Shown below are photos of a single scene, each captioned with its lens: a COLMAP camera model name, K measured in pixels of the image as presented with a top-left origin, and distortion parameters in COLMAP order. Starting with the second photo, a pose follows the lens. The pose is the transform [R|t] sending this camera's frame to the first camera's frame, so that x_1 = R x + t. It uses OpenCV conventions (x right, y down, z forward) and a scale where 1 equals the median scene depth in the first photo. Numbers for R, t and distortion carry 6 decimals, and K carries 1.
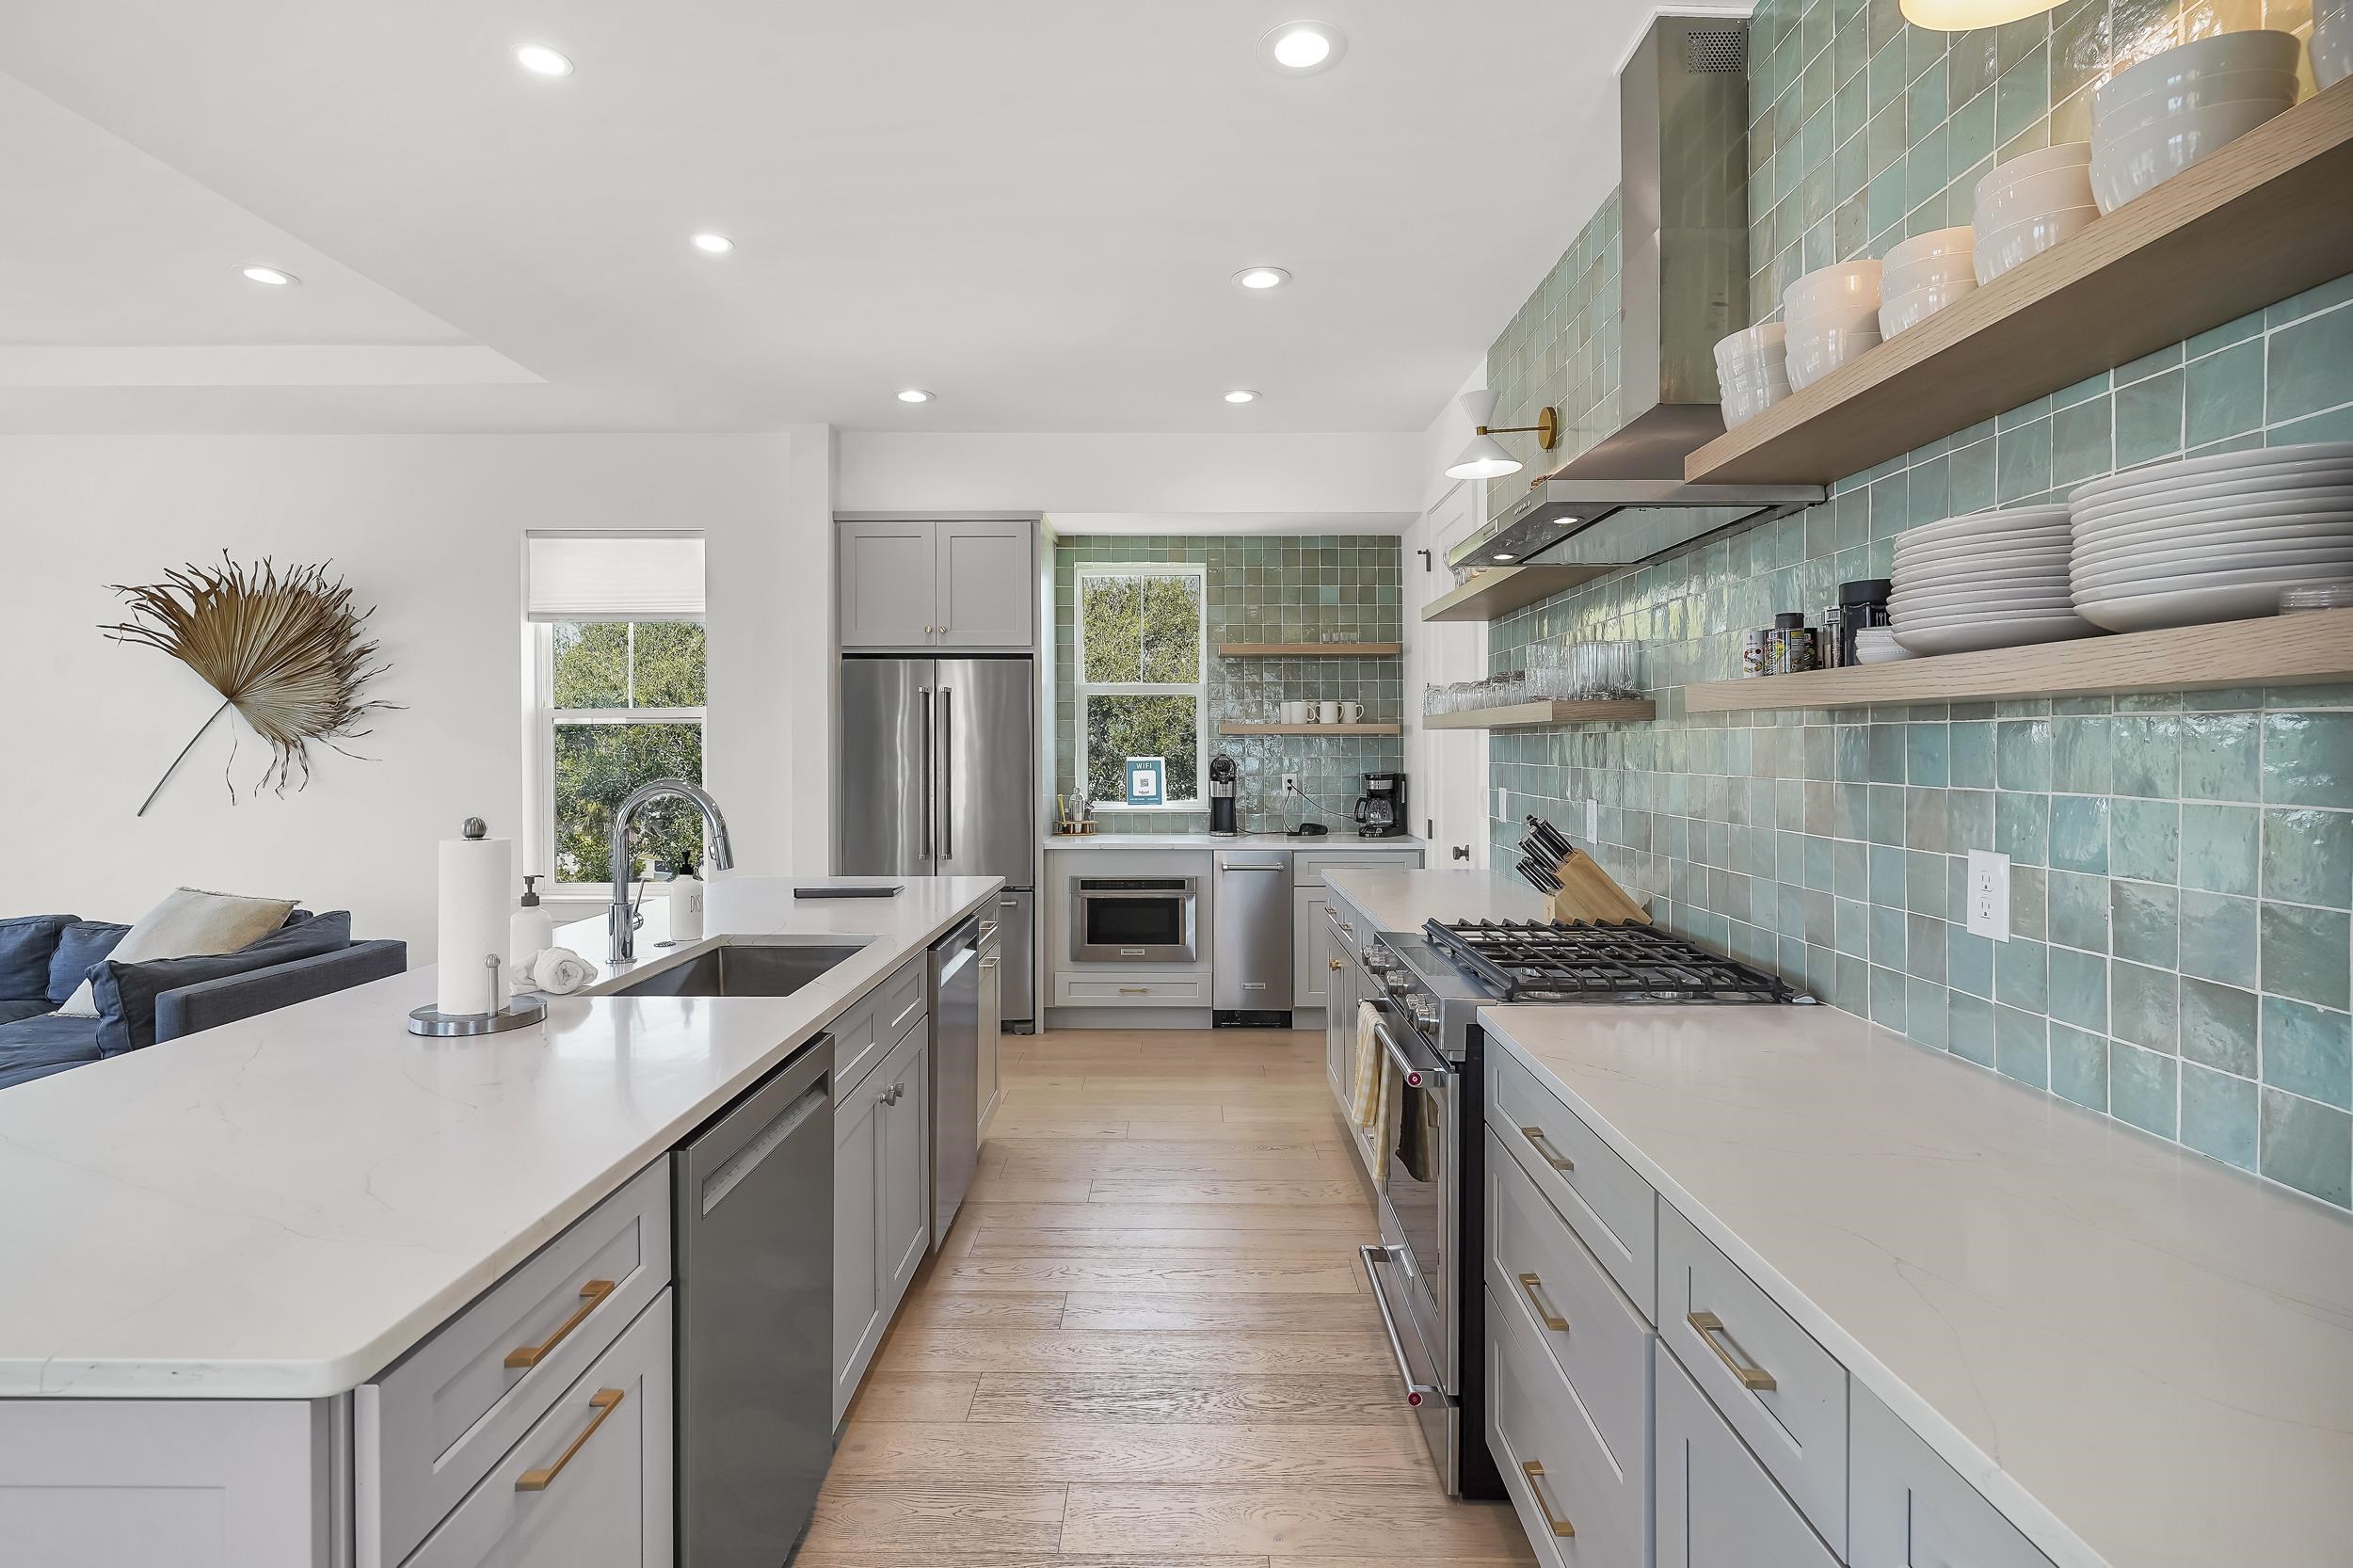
lens RADIAL K [[1170.0, 0, 1168.9], [0, 1170.0, 758.3], [0, 0, 1]] dist [-0.003995, 0.000146]
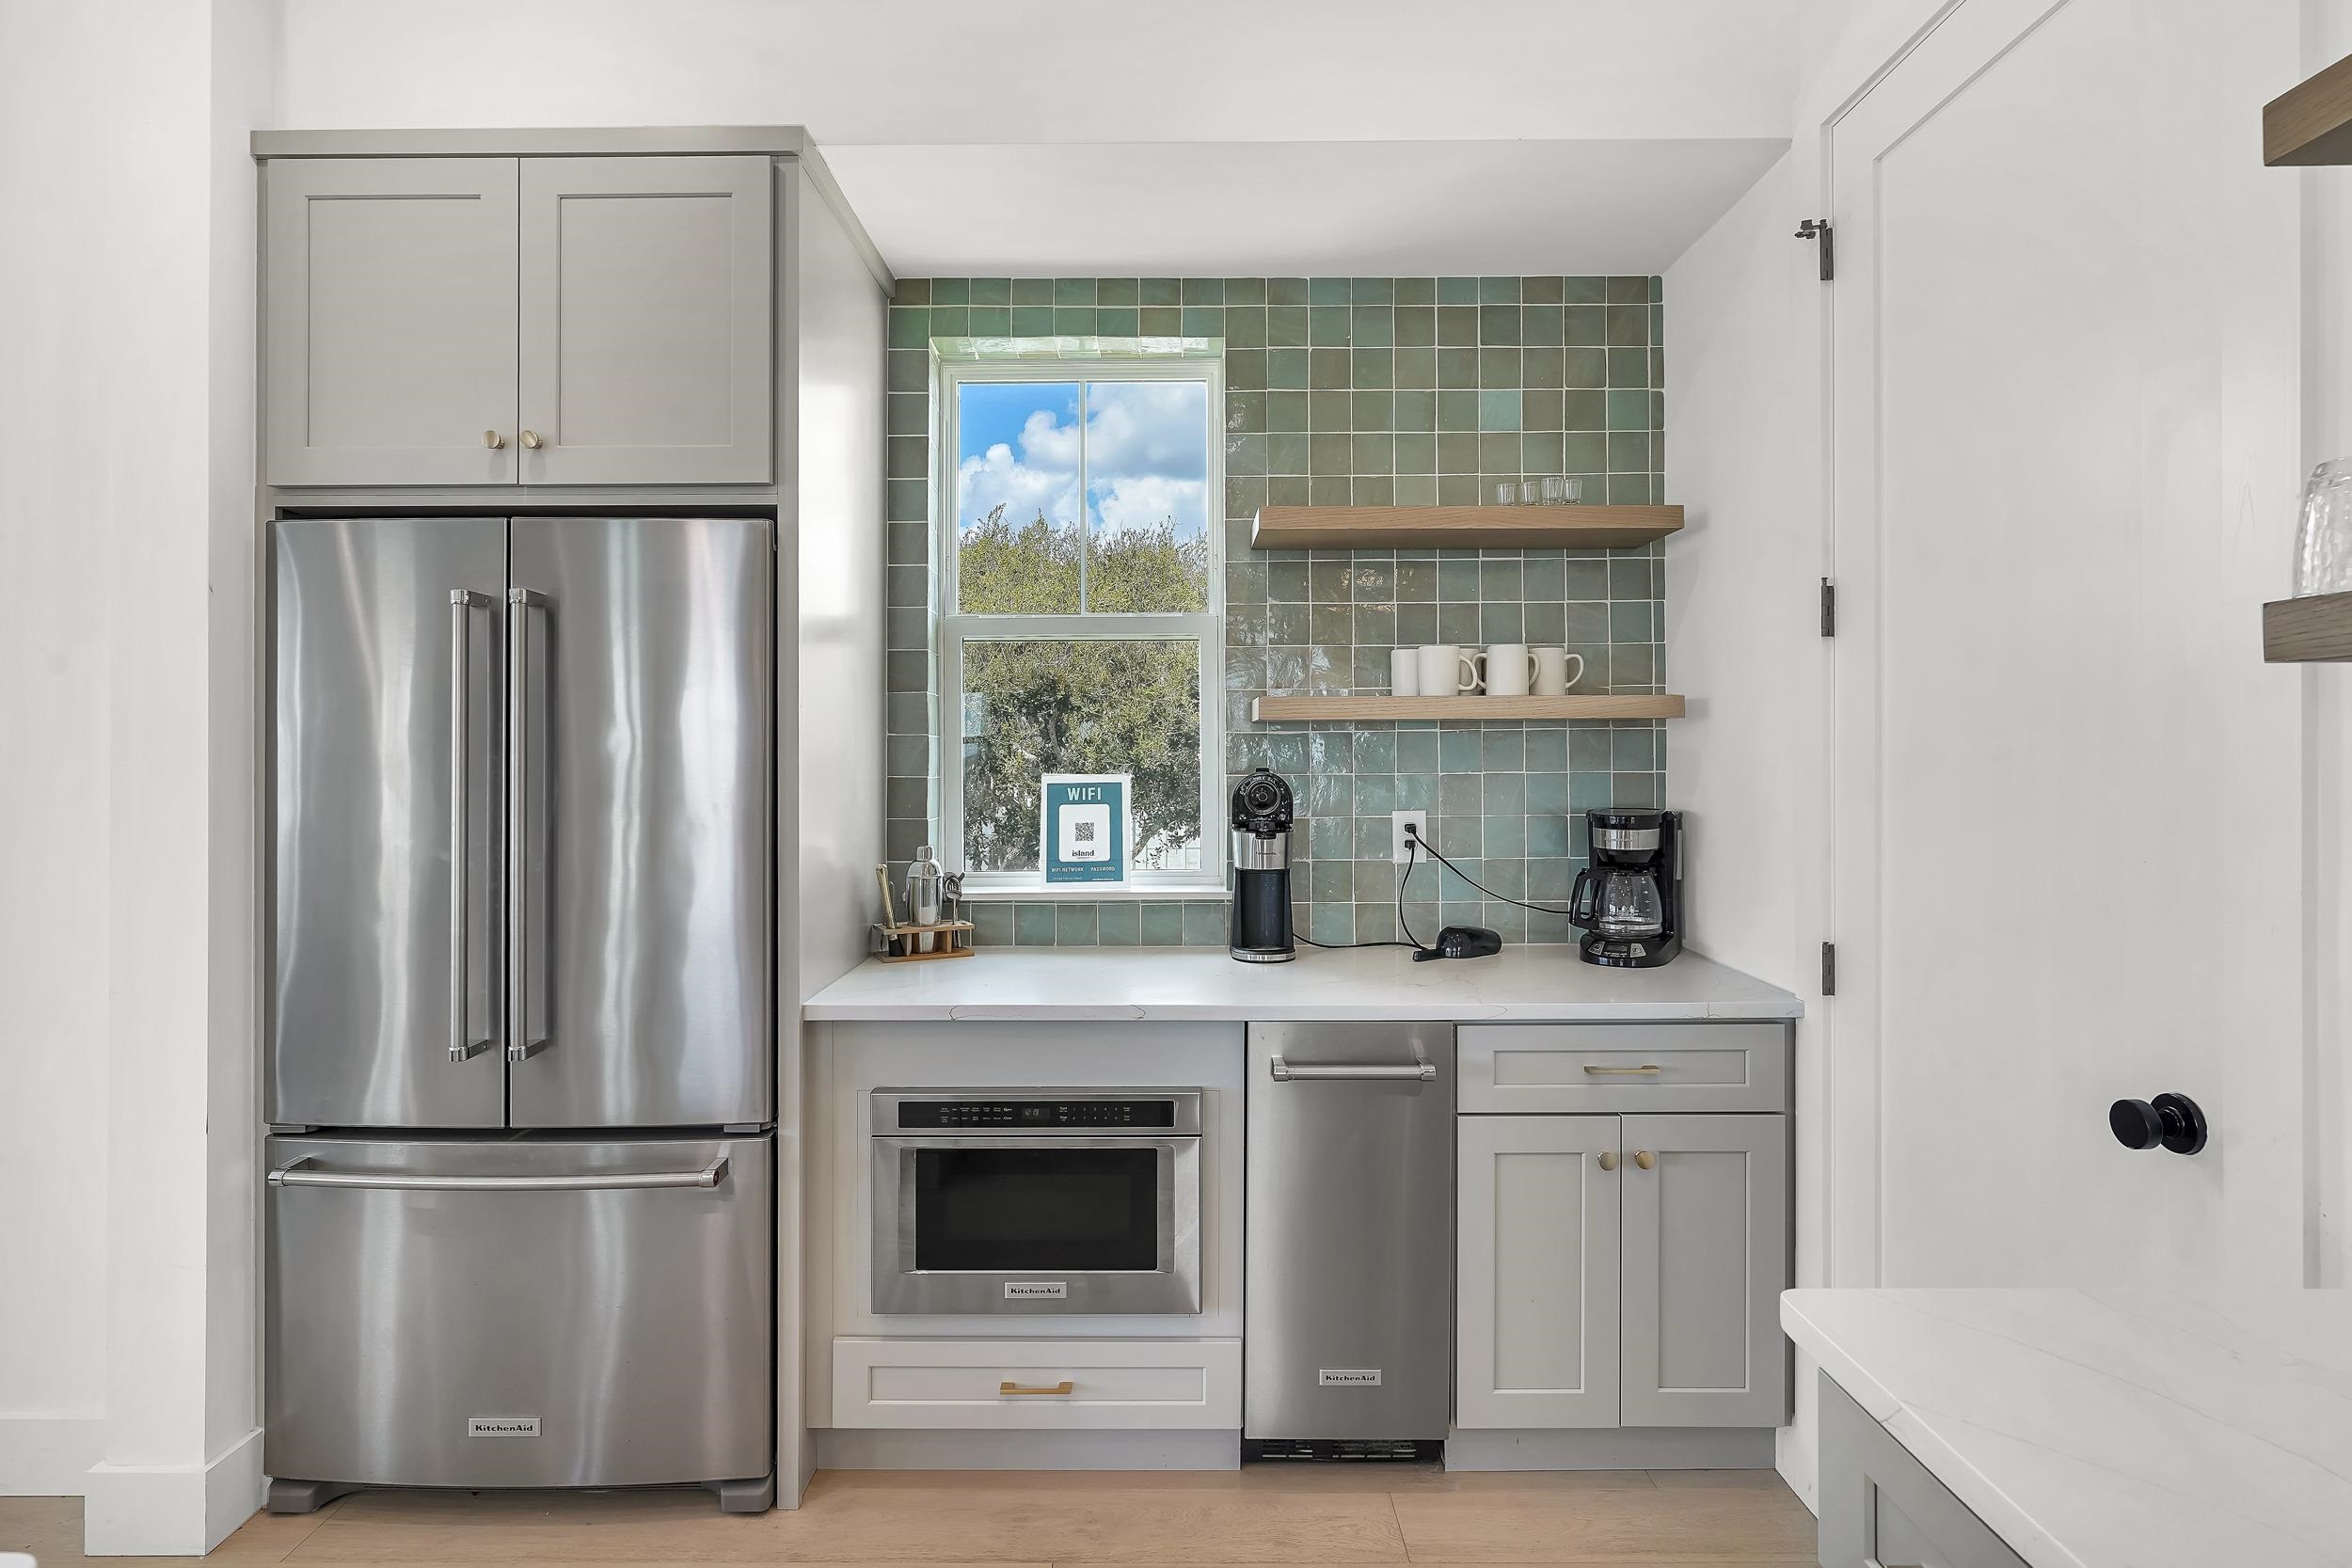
lens RADIAL K [[1169.4, 0, 1168.4], [0, 1169.4, 758.3], [0, 0, 1]] dist [-0.003995, 0.000146]
pose [[1.000000, -0.000047, 0.000572, 0.011397], [0.000053, 0.999954, -0.009577, -0.003000], [-0.000572, 0.009577, 0.999954, 0.570296]]
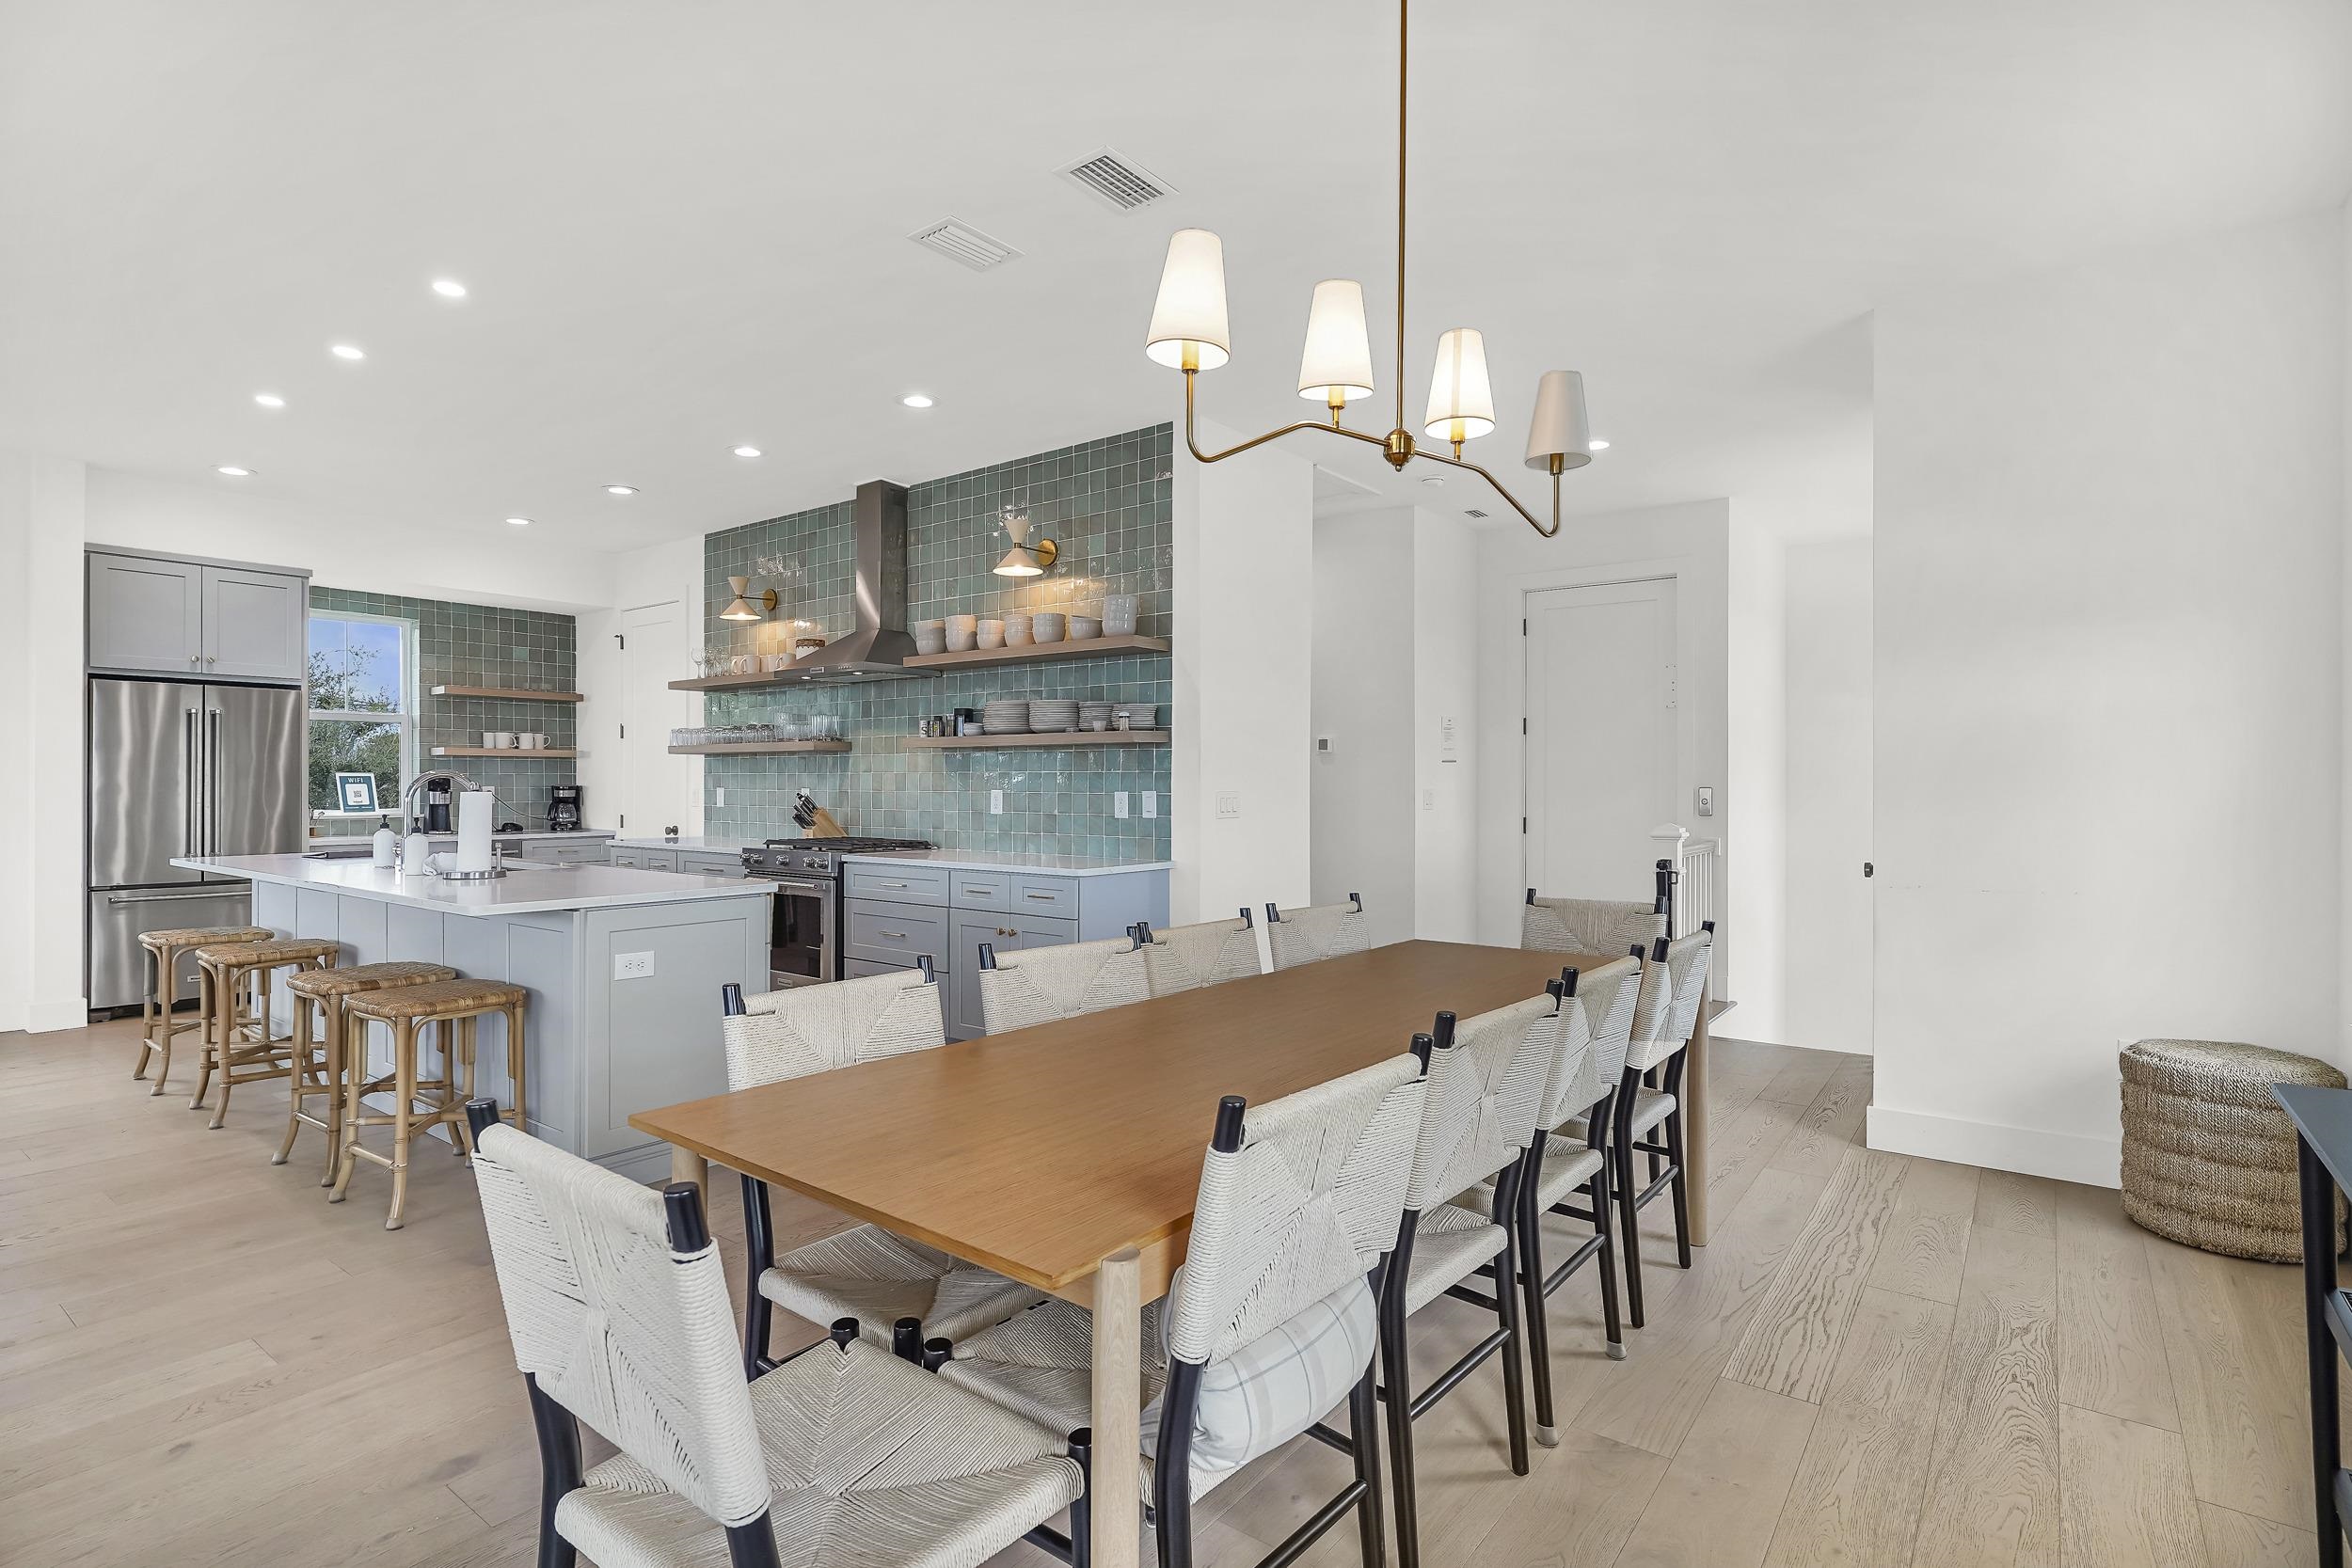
lens RADIAL K [[1159.1, 0, 1170.2], [0, 1159.1, 782.1], [0, 0, 1]] dist [-0.004766, 0.002450]
pose [[0.615472, 0.003423, 0.788151, -0.463787], [0.005578, 0.999947, -0.008699, 0.024438], [-0.788139, 0.009750, 0.615420, -0.419071]]
